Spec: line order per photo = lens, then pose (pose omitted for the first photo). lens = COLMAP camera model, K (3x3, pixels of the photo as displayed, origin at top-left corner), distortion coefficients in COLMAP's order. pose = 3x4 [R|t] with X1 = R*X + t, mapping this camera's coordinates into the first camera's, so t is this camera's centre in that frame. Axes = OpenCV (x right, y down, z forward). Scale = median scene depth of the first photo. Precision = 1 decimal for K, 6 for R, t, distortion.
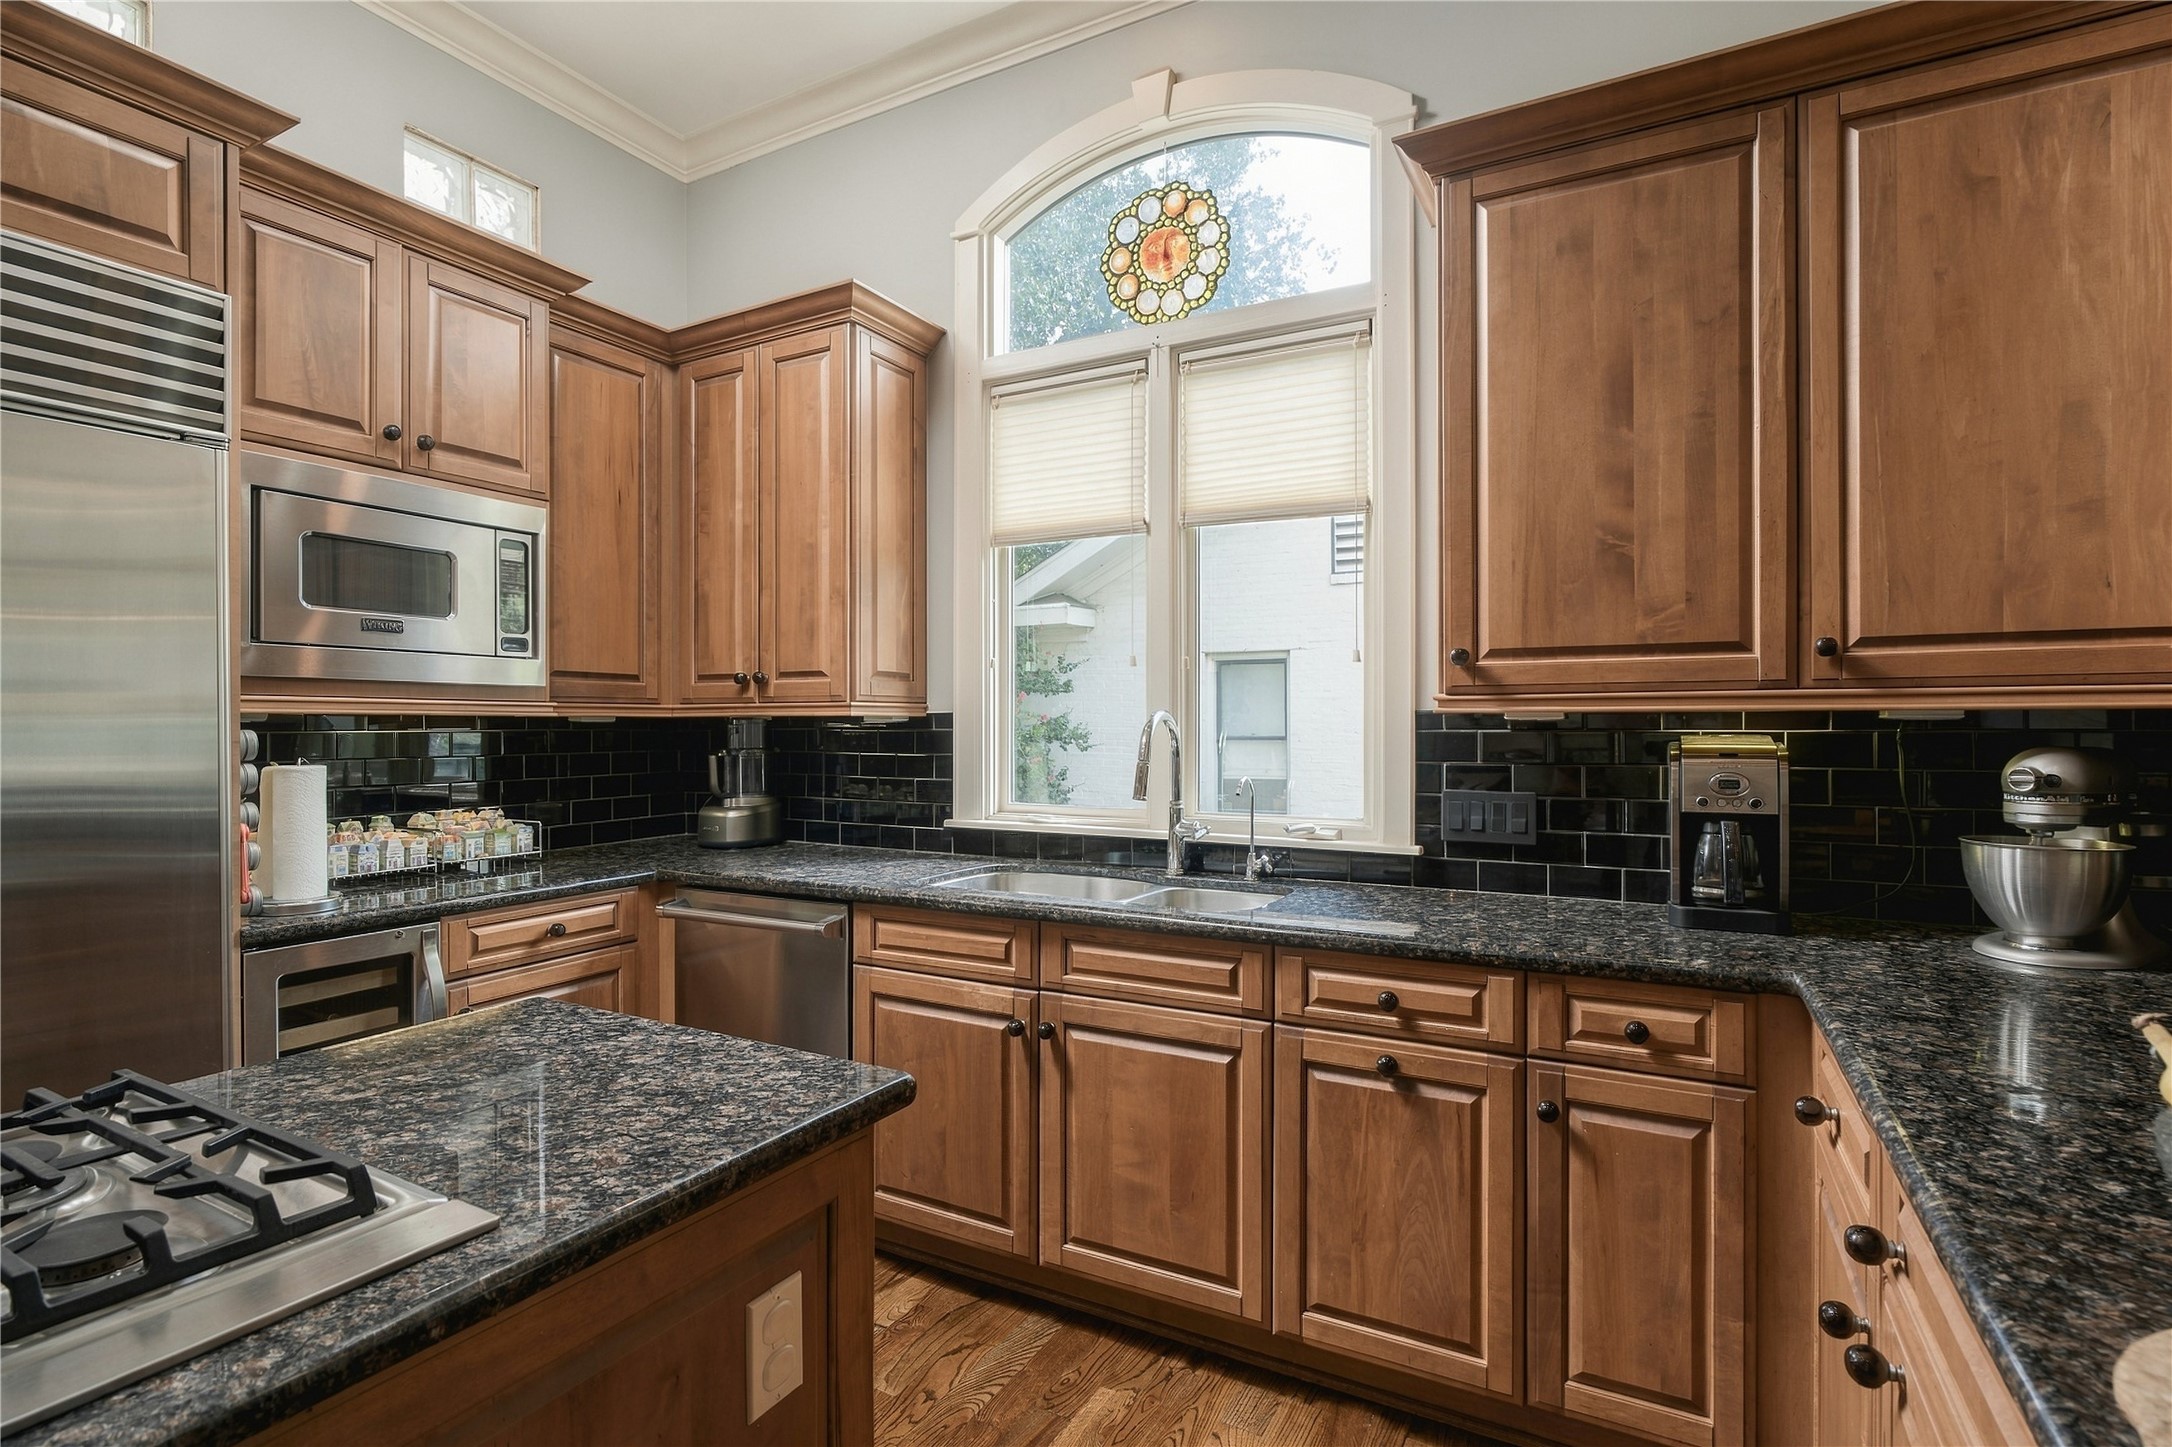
lens RADIAL K [[1041.6, 0, 1088.8], [0, 1041.6, 726.8], [0, 0, 1]] dist [-0.004417, -0.000511]
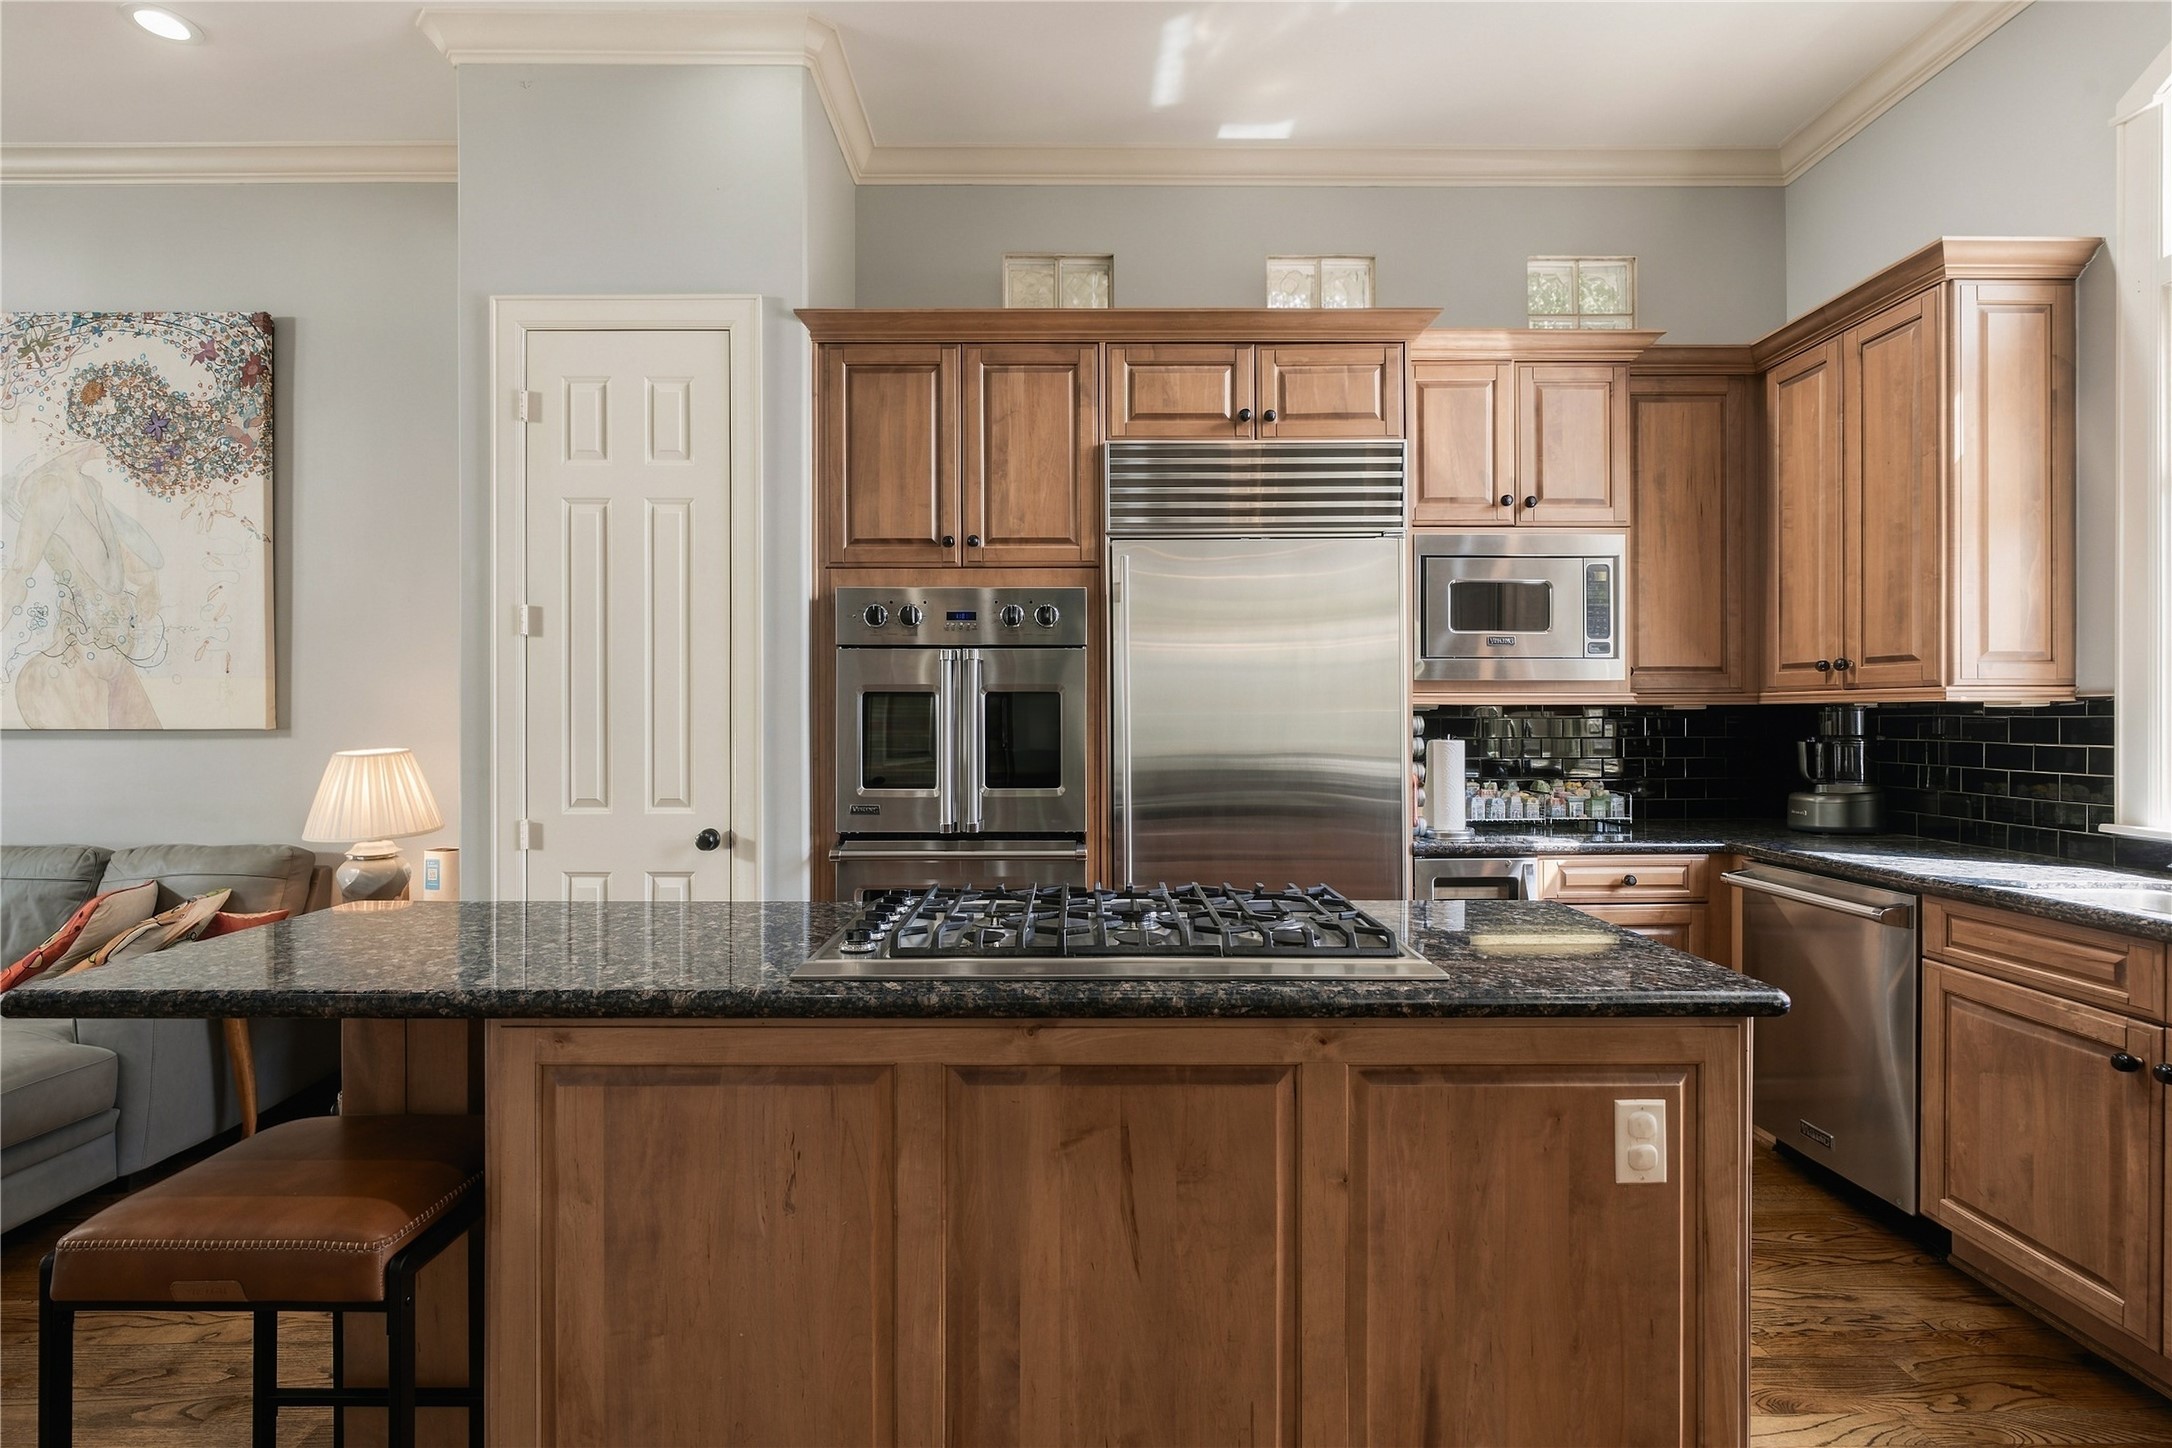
lens RADIAL K [[989.4, 0, 1077.2], [0, 989.4, 721.3], [0, 0, 1]] dist [-0.004731, -0.000876]
pose [[0.480738, 0.002486, -0.876860, 0.213808], [0.000319, 0.999995, 0.003010, 0.005937], [0.876864, -0.001726, 0.480735, -0.137552]]
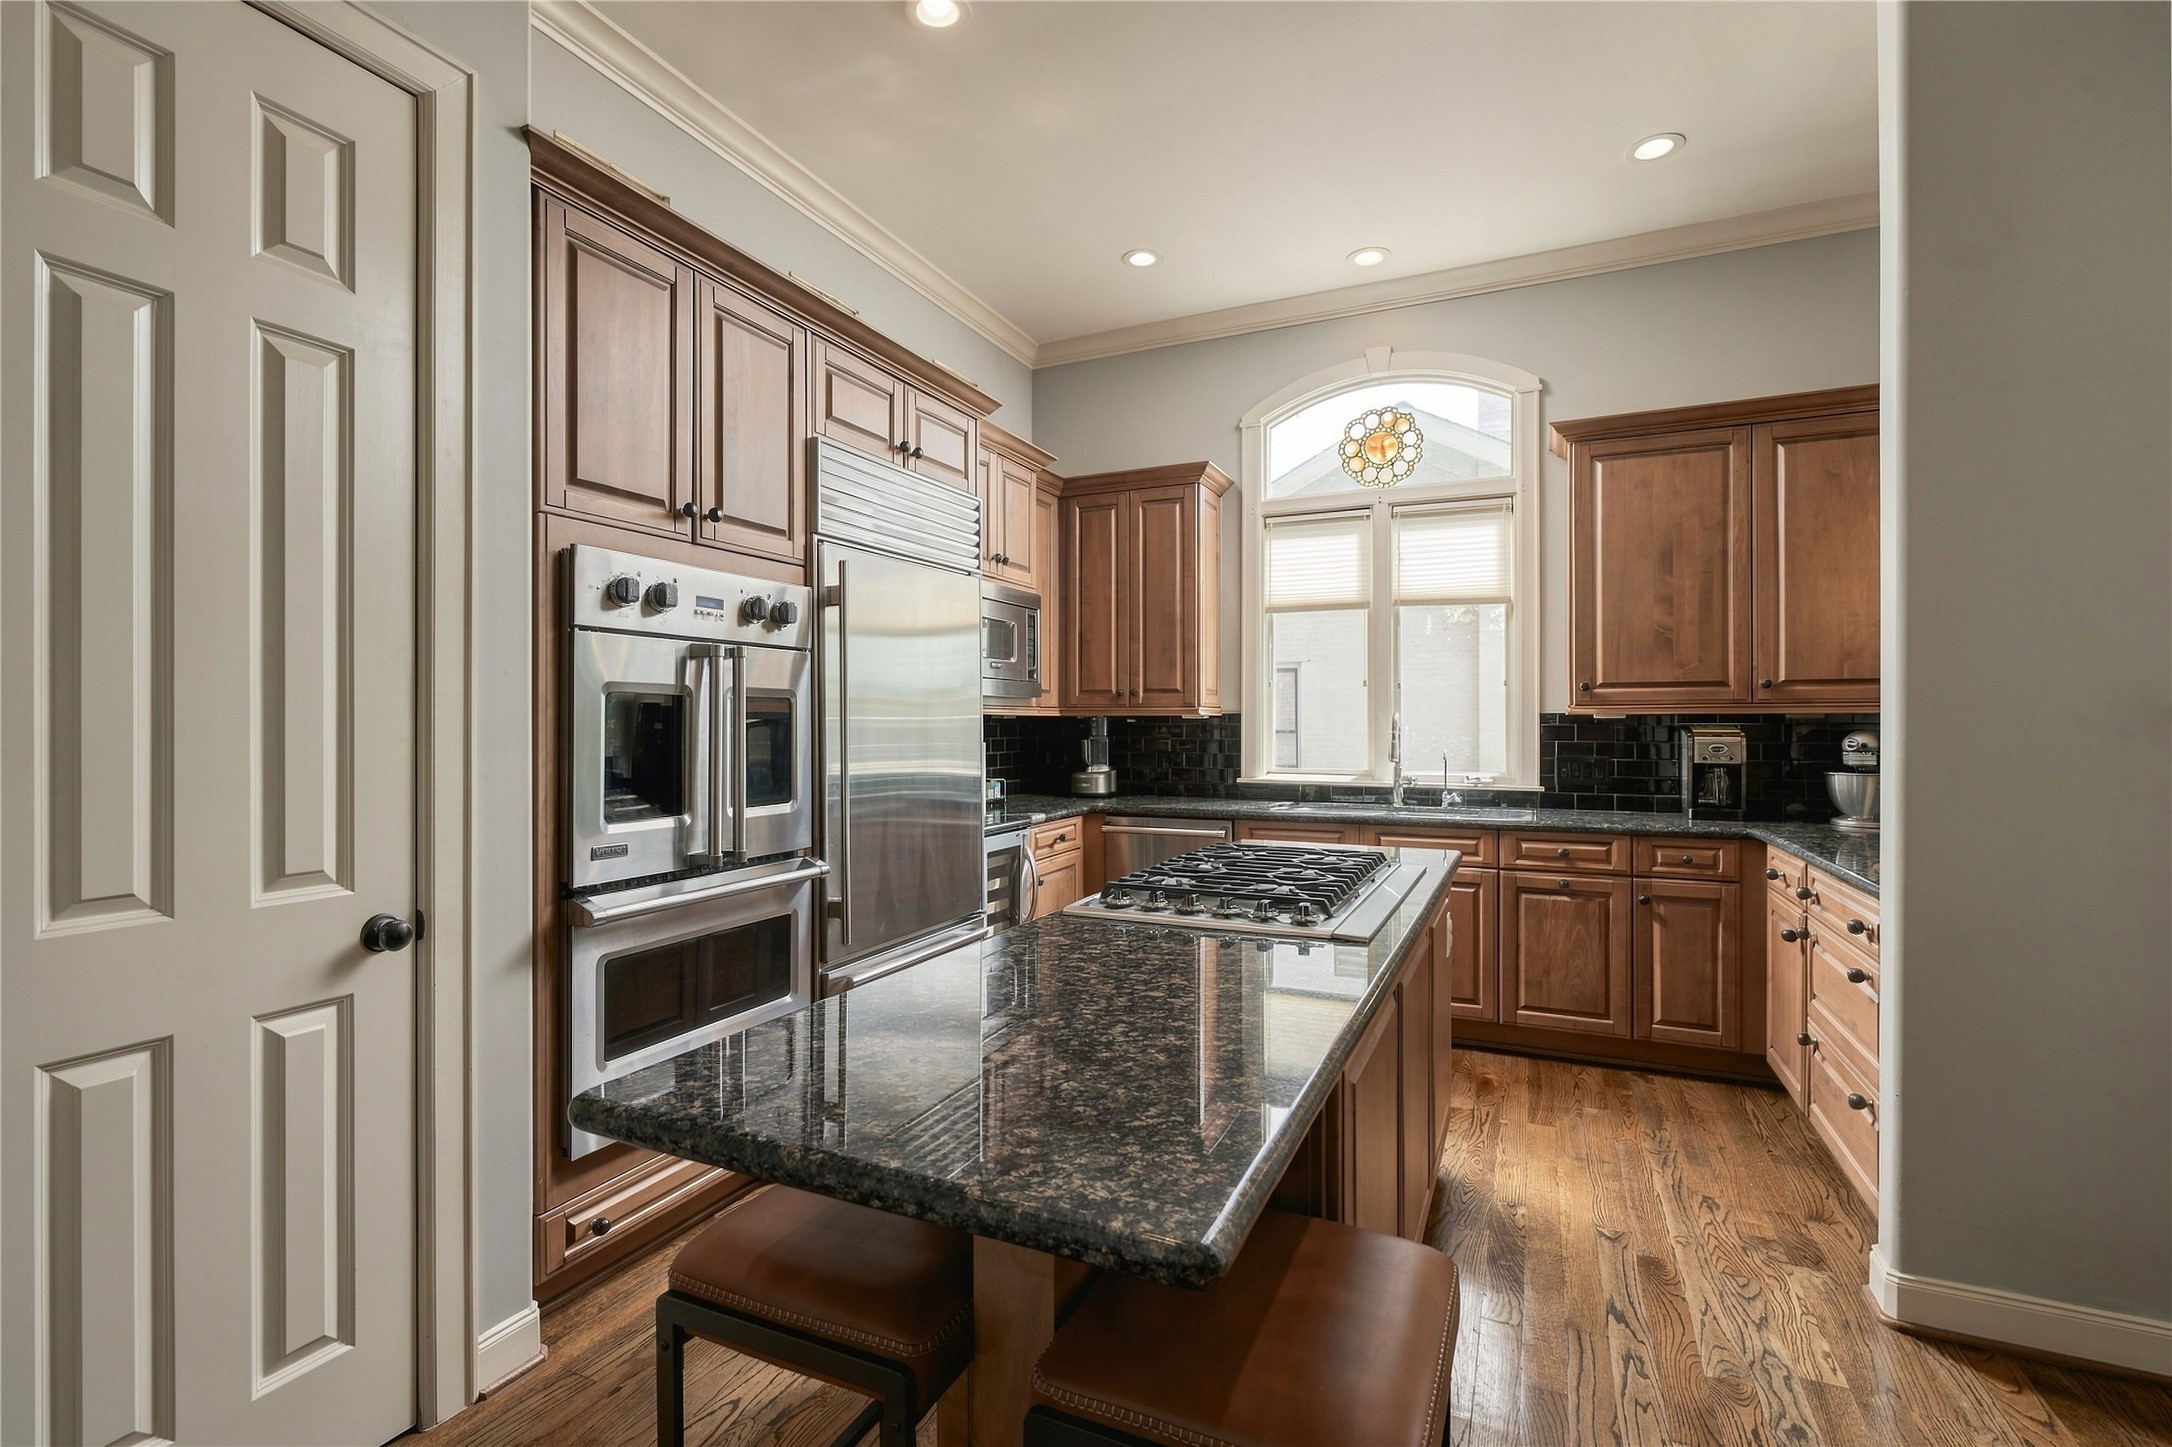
lens RADIAL K [[989.4, 0, 1077.2], [0, 989.4, 720.8], [0, 0, 1]] dist [-0.004731, -0.000876]
pose [[0.997646, 0.000349, 0.068575, -0.670632], [-0.000208, 0.999998, -0.002061, 0.002150], [-0.068576, 0.002042, 0.997644, -0.740198]]
